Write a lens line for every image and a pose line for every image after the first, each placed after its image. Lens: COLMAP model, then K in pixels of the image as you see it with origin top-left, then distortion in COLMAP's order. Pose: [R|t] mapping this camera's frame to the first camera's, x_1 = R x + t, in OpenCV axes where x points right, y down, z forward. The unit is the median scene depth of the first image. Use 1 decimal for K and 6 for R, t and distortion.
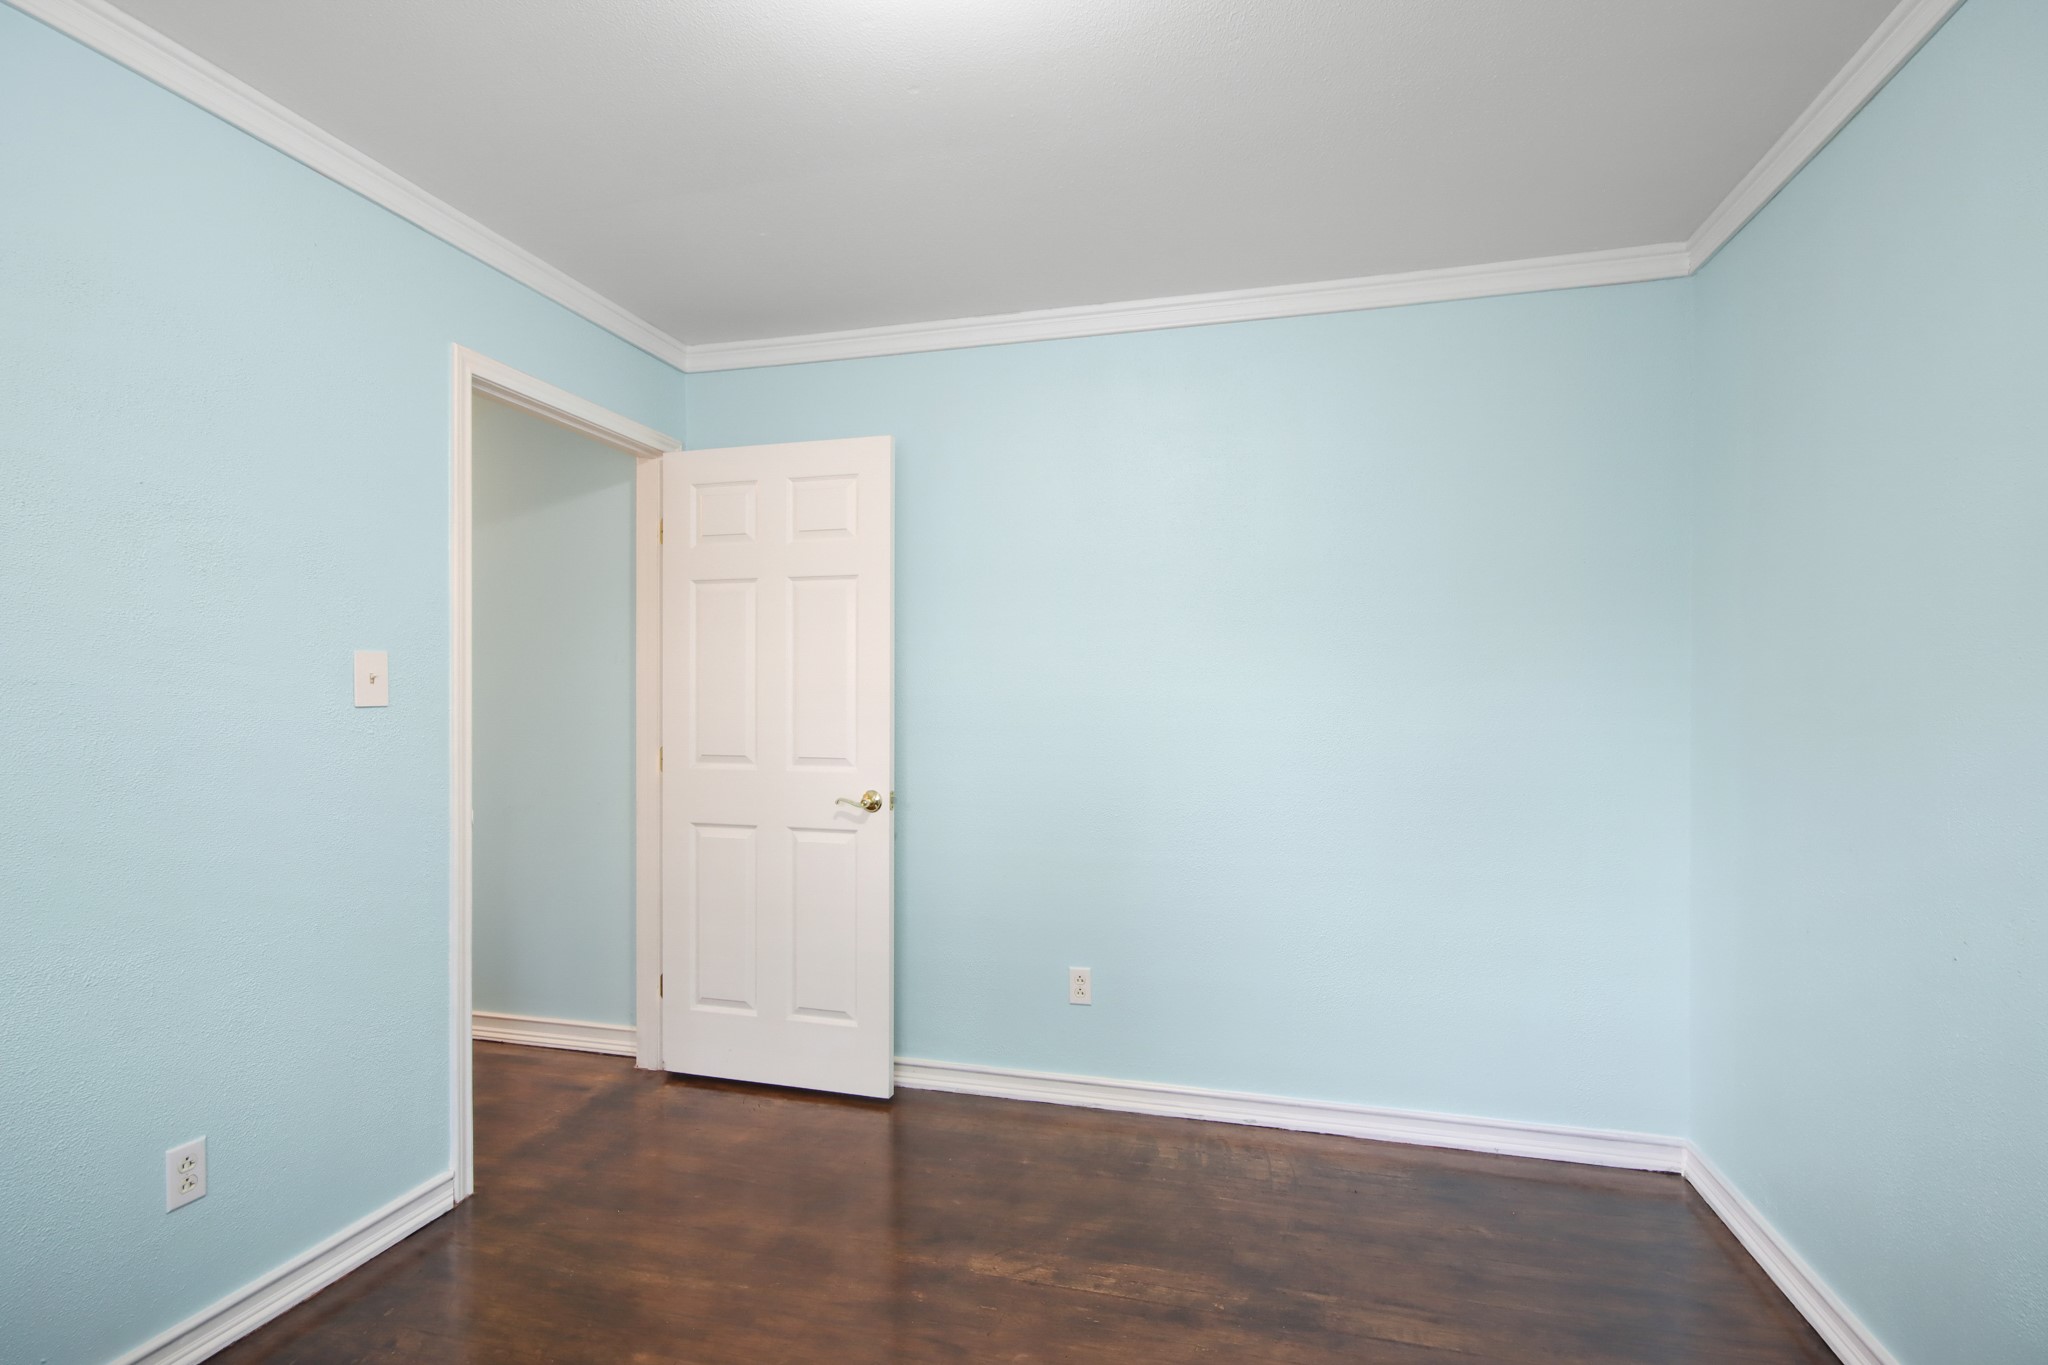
lens RADIAL K [[974.3, 0, 1020.4], [0, 974.3, 694.3], [0, 0, 1]] dist [0.024992, -0.024251]
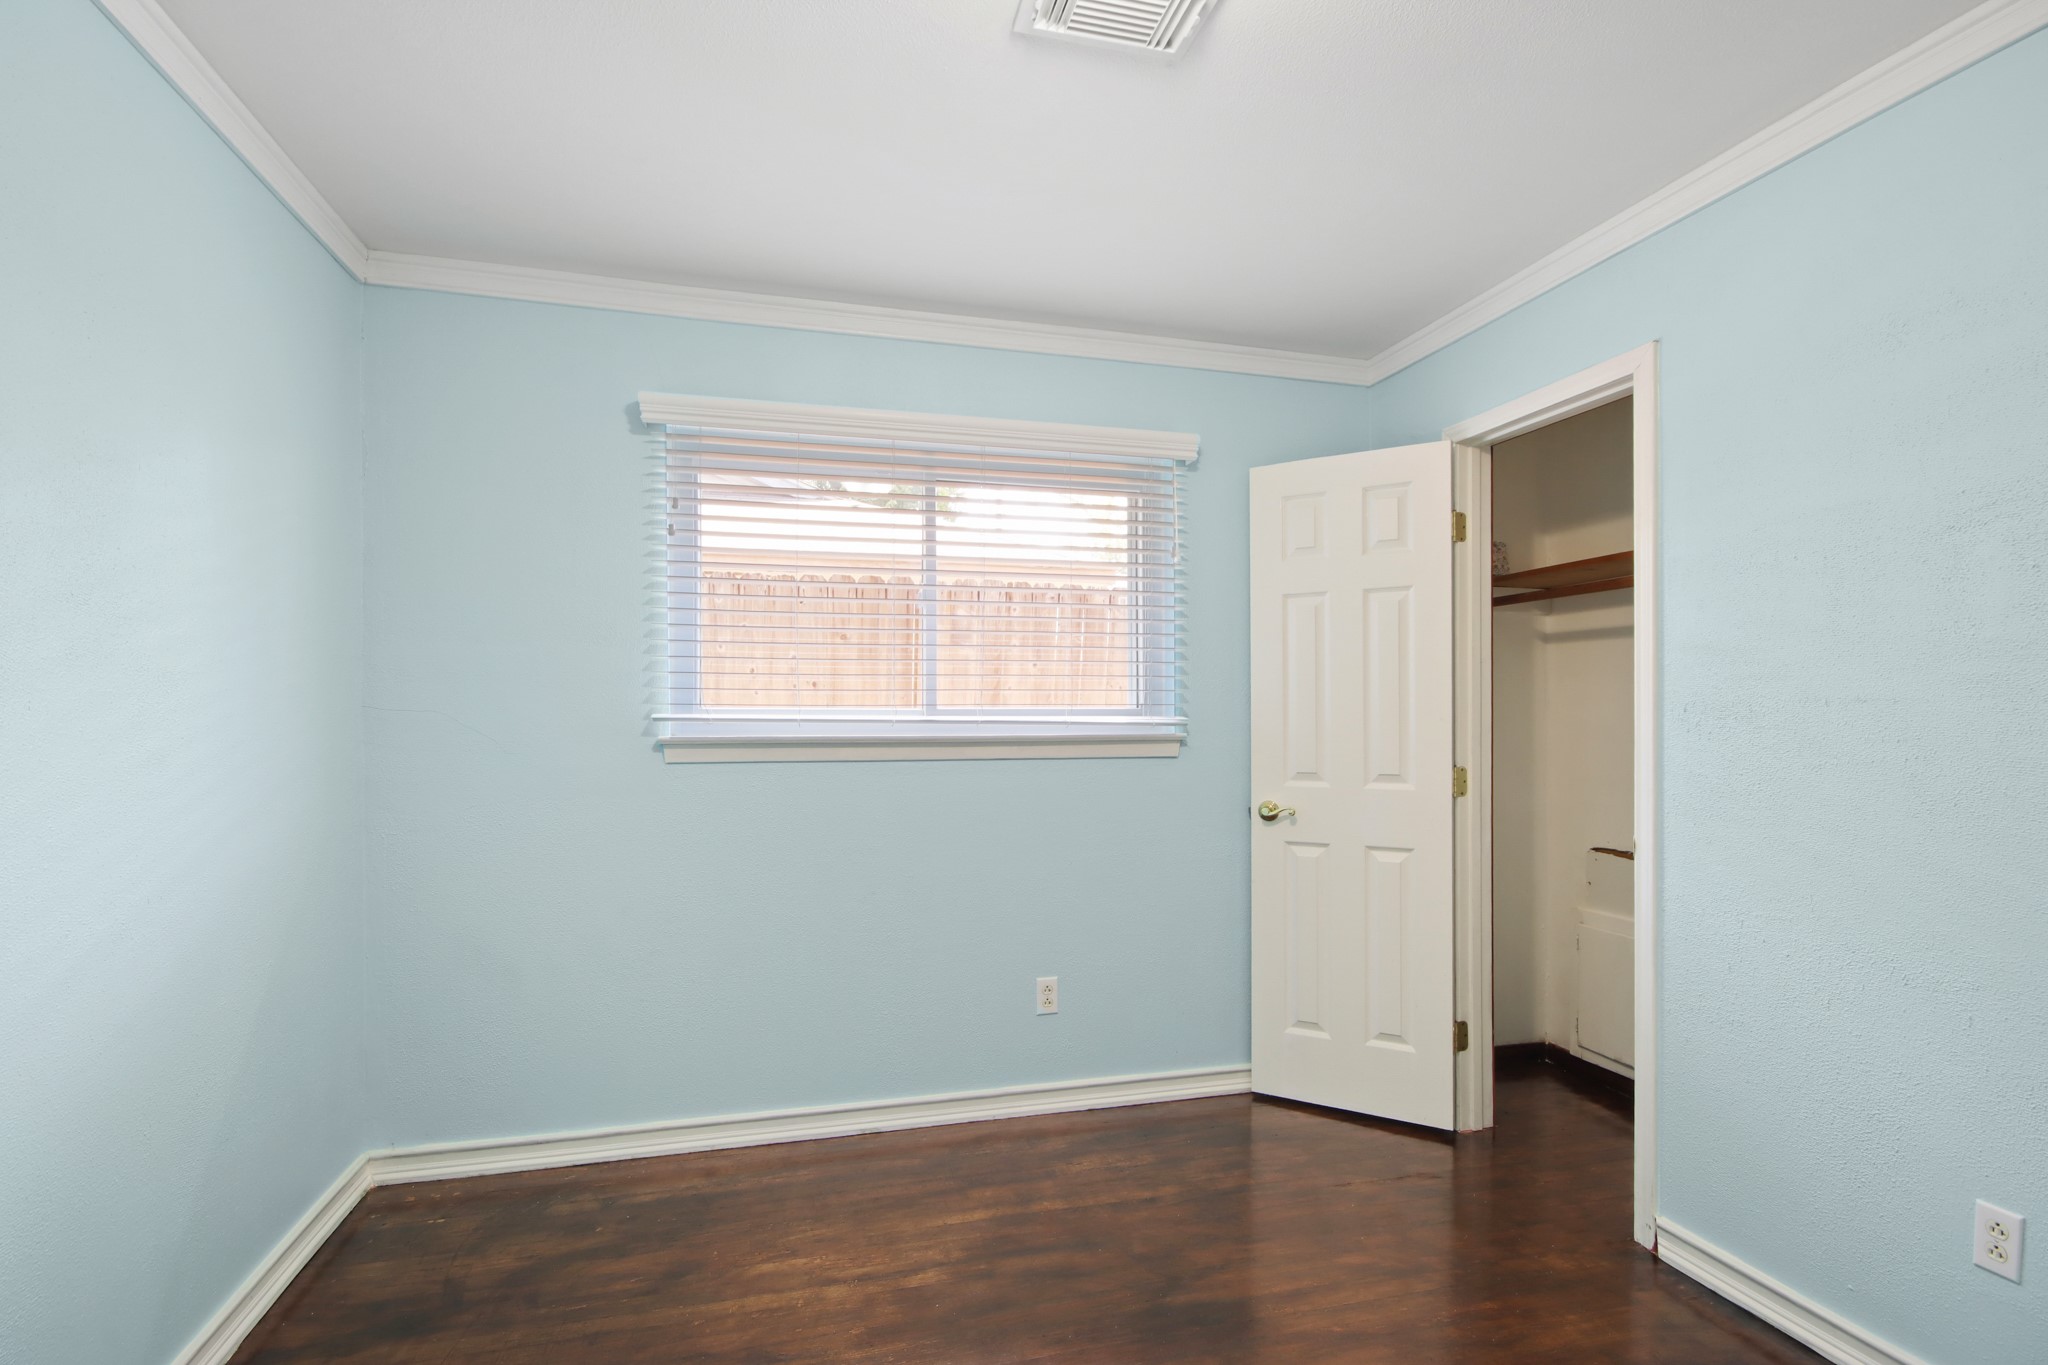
lens RADIAL K [[974.3, 0, 1020.4], [0, 974.3, 694.3], [0, 0, 1]] dist [0.024992, -0.024251]
pose [[0.869005, 0.009191, 0.494718, -0.469190], [-0.003038, 0.999908, -0.013239, -0.001799], [-0.494794, 0.010002, 0.868953, 0.128260]]
